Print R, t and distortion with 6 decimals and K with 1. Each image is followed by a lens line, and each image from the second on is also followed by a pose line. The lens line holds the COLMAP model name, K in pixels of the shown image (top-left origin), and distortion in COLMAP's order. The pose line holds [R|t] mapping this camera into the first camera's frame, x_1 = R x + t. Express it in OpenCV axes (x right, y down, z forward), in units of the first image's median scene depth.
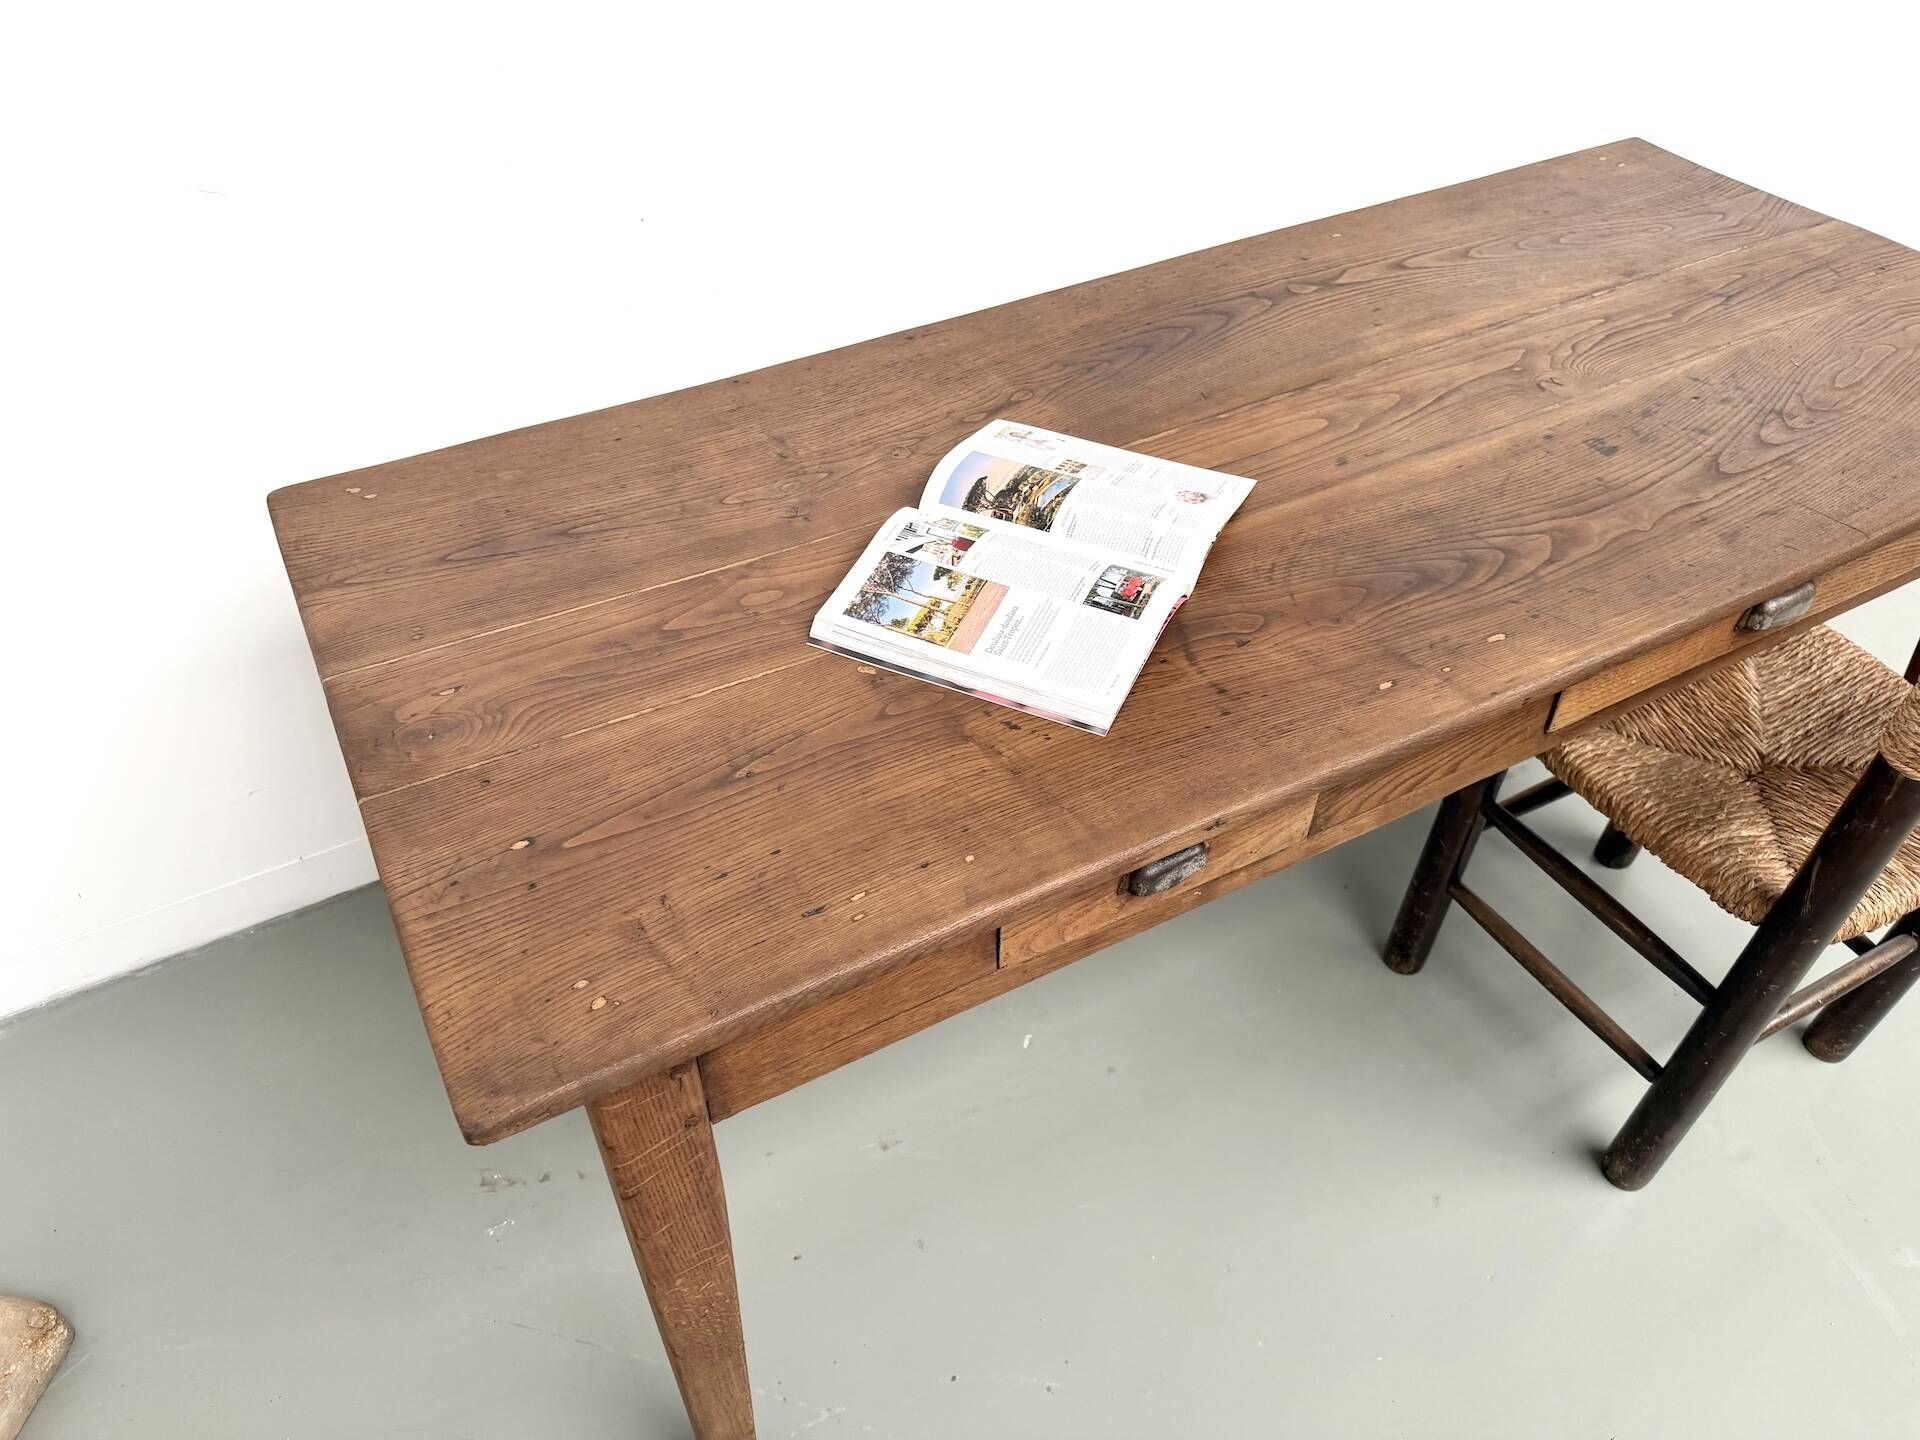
lens RADIAL K [[1336.8, 0, 952.6], [0, 1336.8, 740.3], [0, 0, 1]] dist [0.164153, -0.319764]
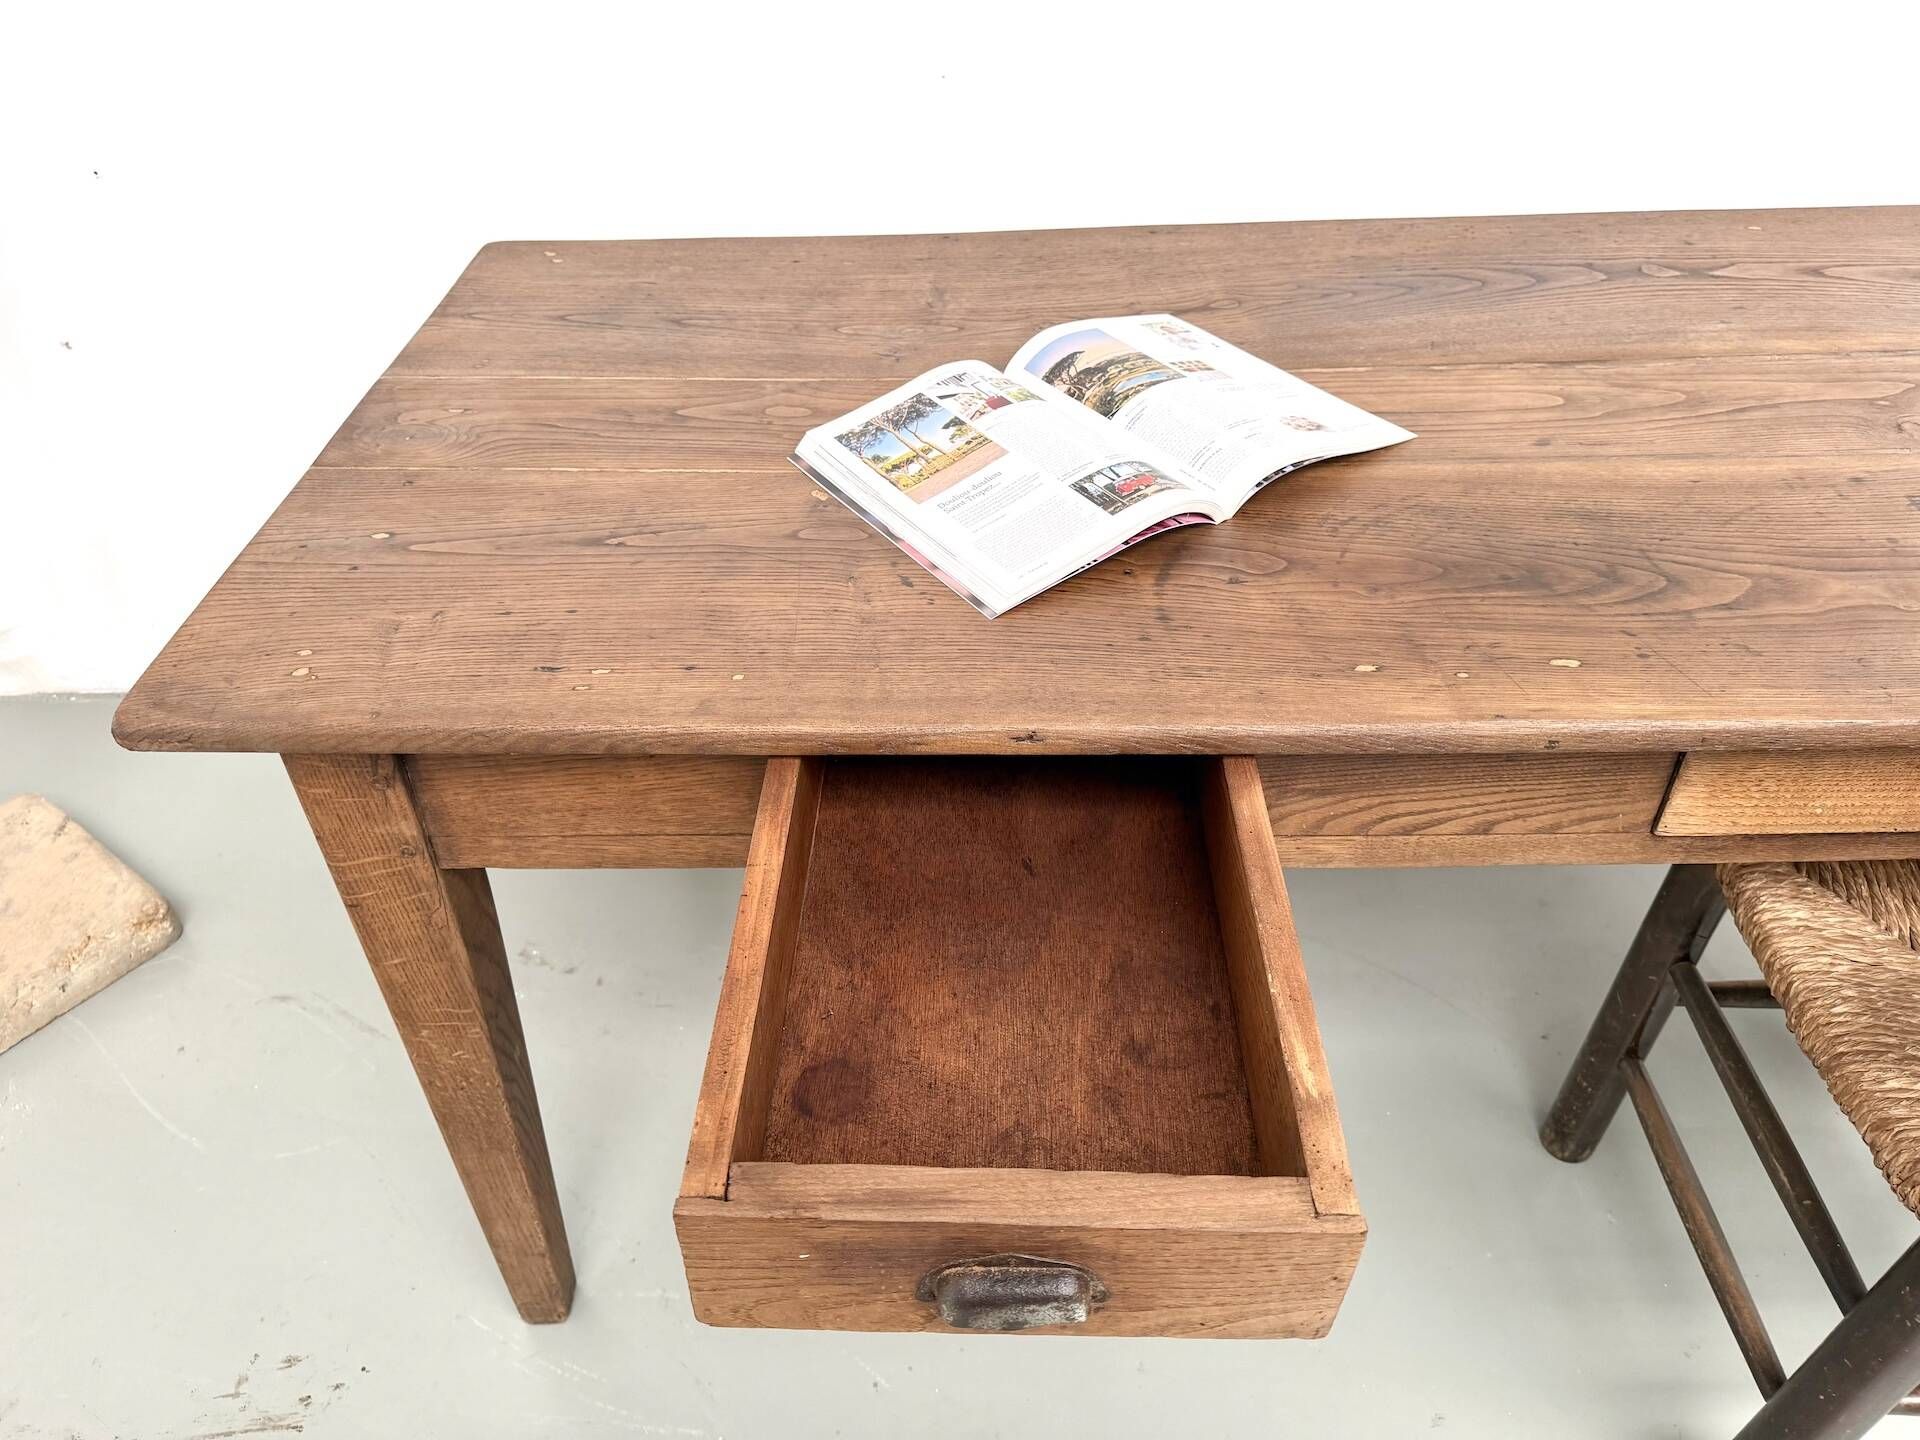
lens RADIAL K [[1347.2, 0, 966.1], [0, 1347.2, 732.2], [0, 0, 1]] dist [0.128121, -0.219410]
pose [[0.876376, 0.302559, -0.374730, 0.380739], [-0.316575, 0.948232, 0.025236, 0.041540], [0.362966, 0.096514, 0.926791, 0.187766]]
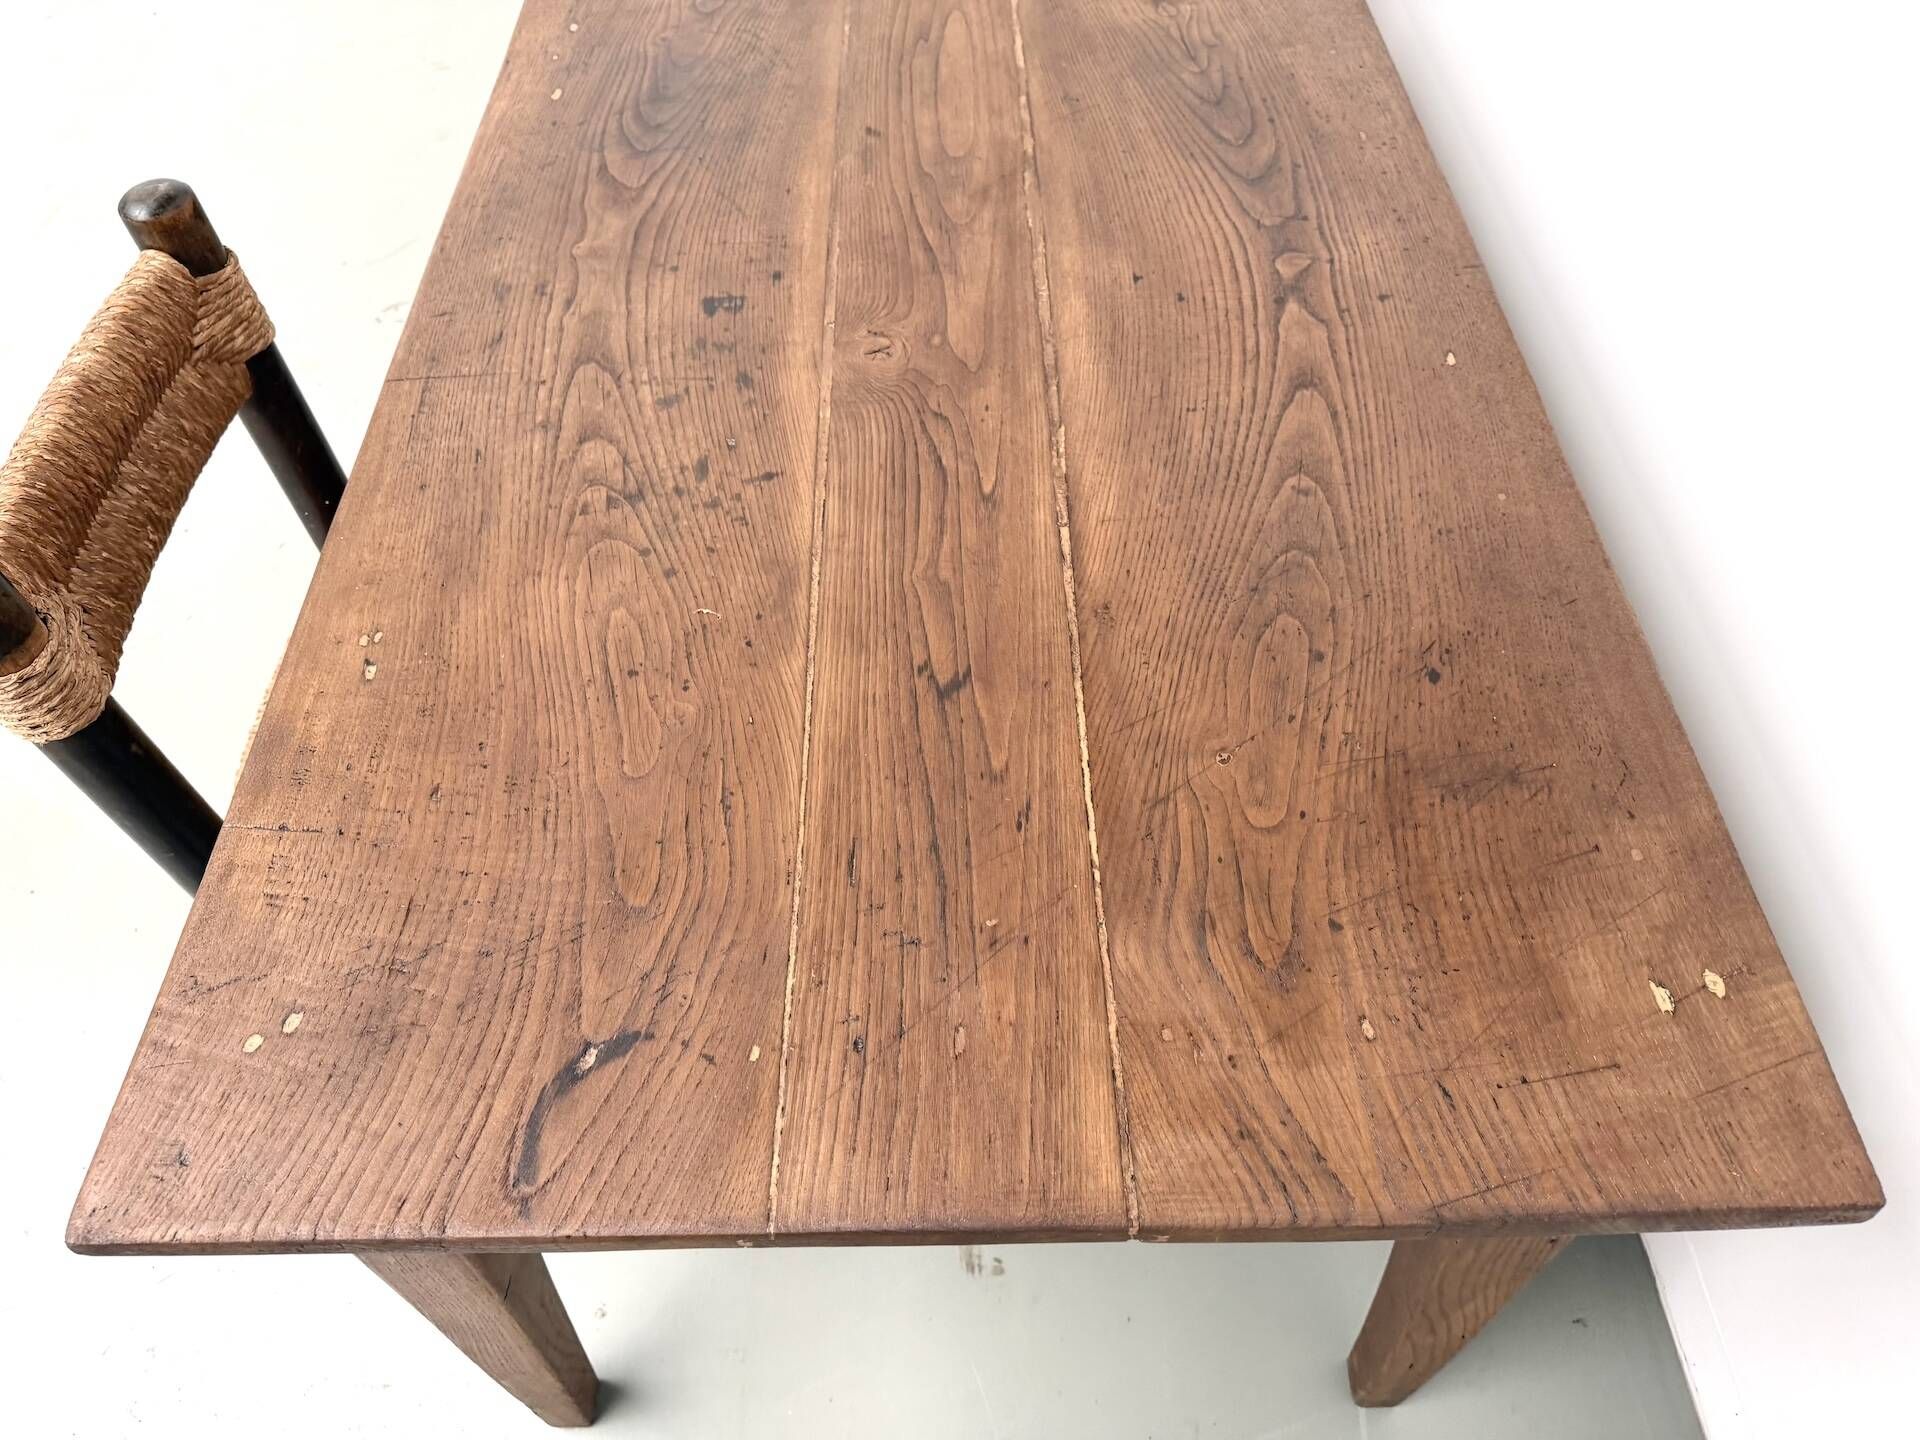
lens RADIAL K [[1366.5, 0, 952.9], [0, 1366.5, 716.9], [0, 0, 1]] dist [0.124669, -0.230622]
pose [[-0.466222, 0.705600, -0.533634, 1.107996], [-0.583736, 0.207891, 0.784879, -0.945717], [0.664748, 0.677429, 0.314960, 1.124486]]
